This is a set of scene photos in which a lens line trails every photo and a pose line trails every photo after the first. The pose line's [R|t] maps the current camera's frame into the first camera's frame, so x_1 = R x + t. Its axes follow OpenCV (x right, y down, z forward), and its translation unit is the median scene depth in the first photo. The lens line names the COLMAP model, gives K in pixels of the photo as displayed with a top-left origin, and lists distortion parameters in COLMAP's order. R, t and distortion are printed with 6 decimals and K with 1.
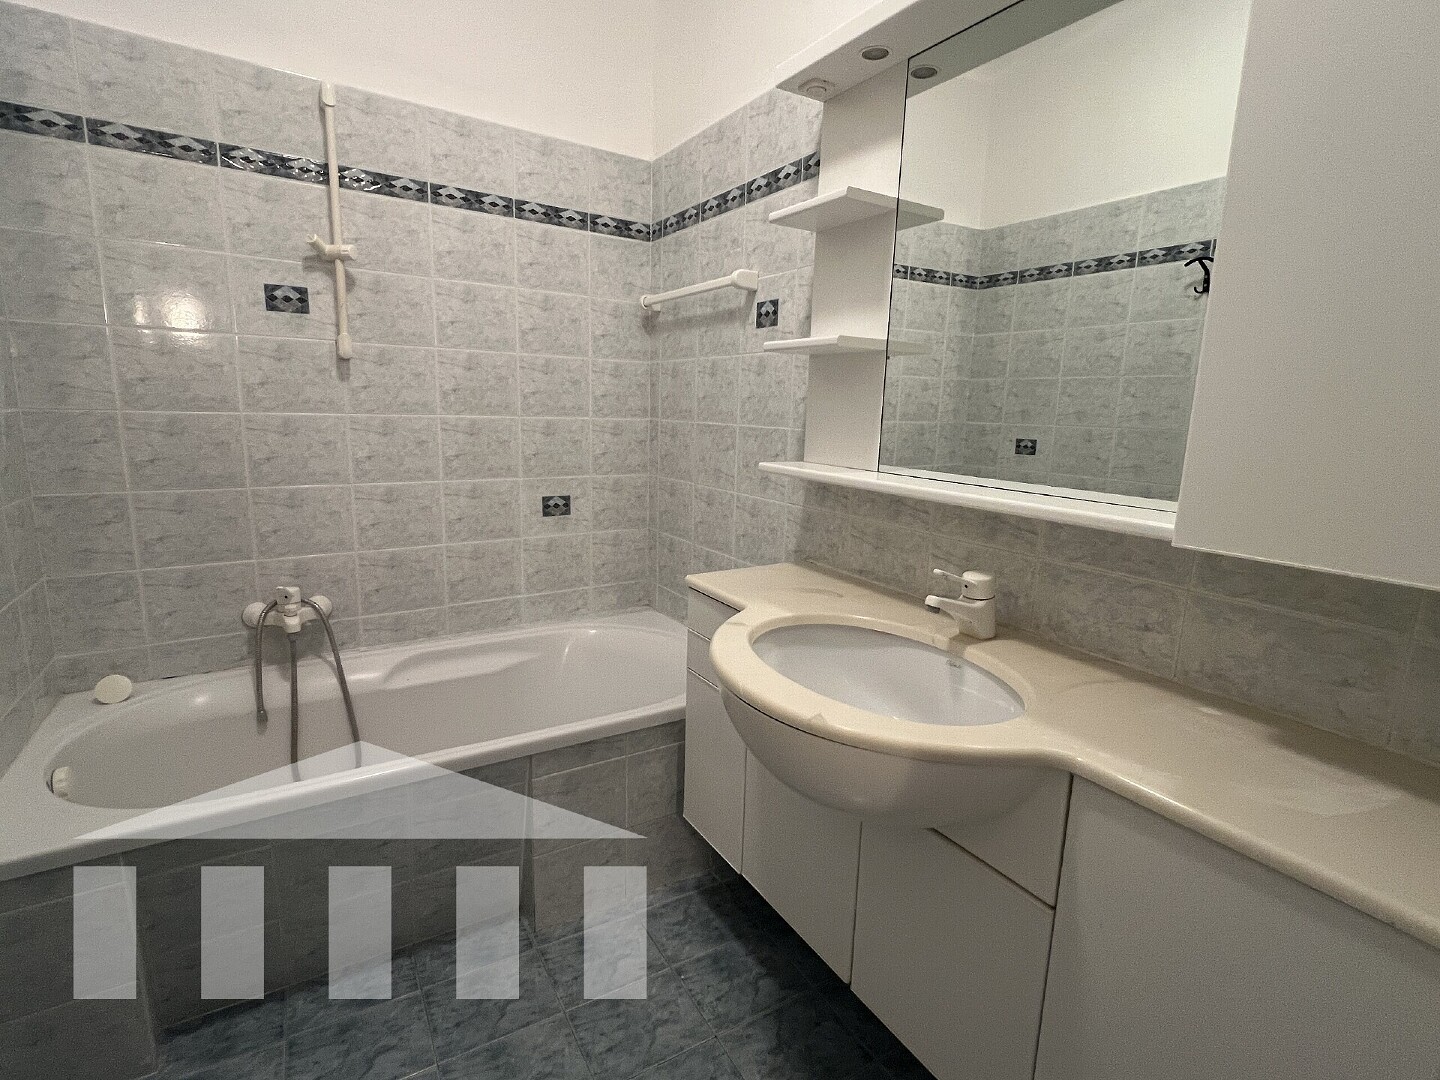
lens RADIAL K [[711.4, 0, 722.8], [0, 711.4, 537.8], [0, 0, 1]] dist [0.001068, 0.000721]
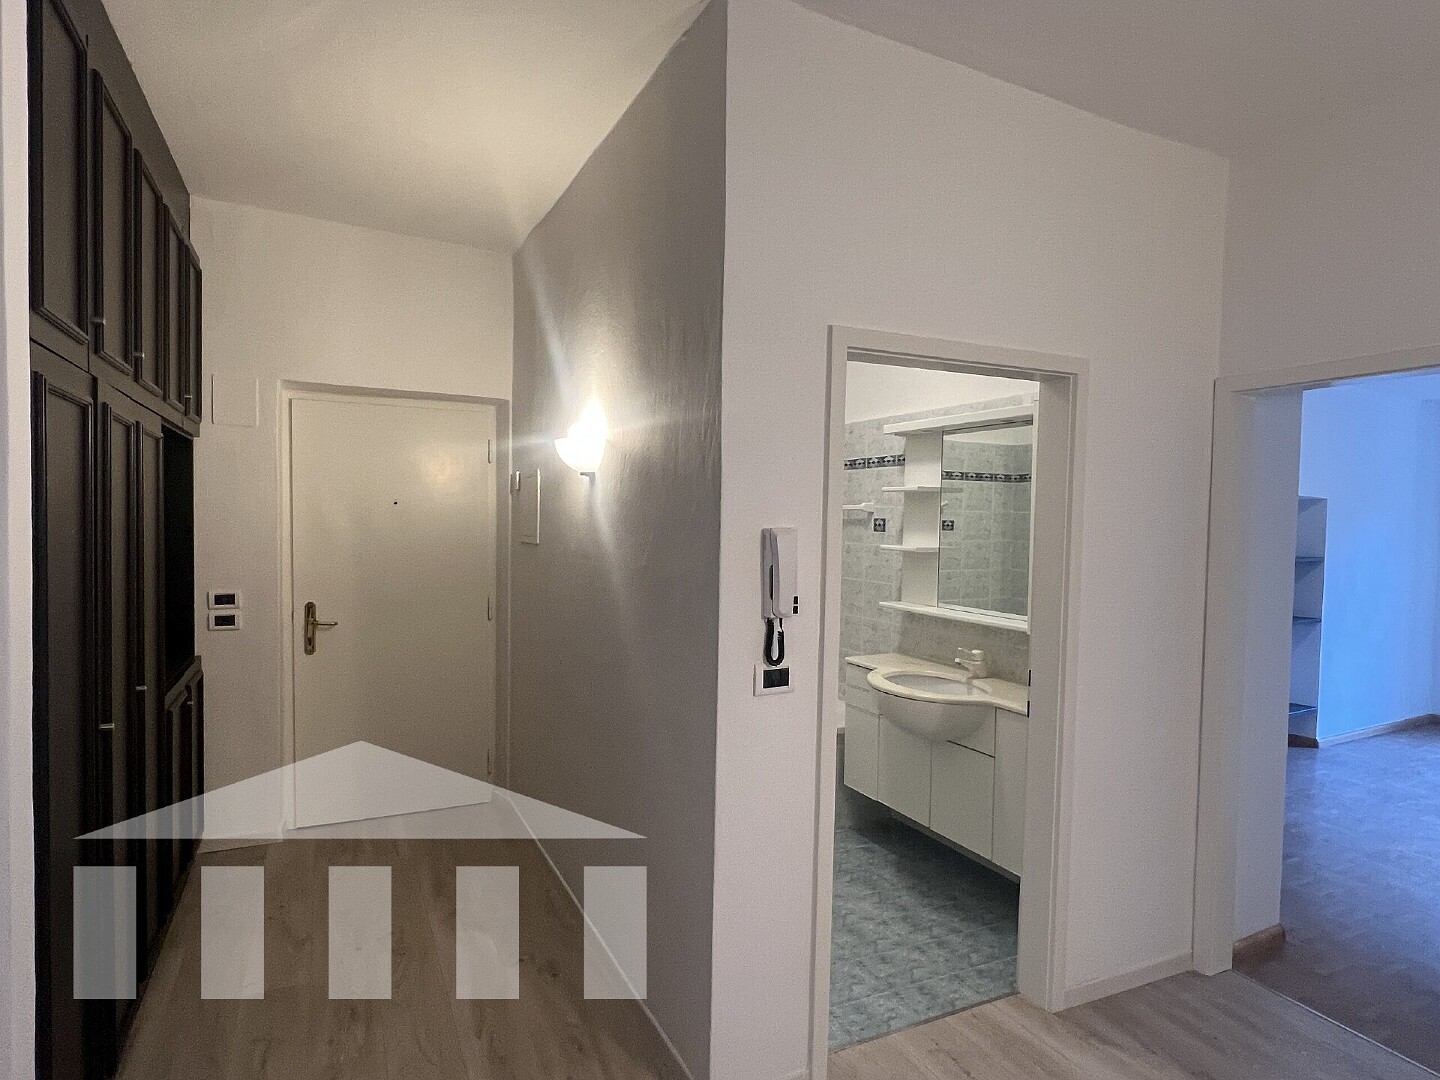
lens RADIAL K [[802.7, 0, 713.0], [0, 802.7, 543.2], [0, 0, 1]] dist [0.022716, 0.000291]
pose [[0.994507, -0.008335, -0.104340, -0.174969], [-0.008091, 0.987720, -0.156022, 0.087899], [0.104359, 0.156010, 0.982227, -1.297252]]
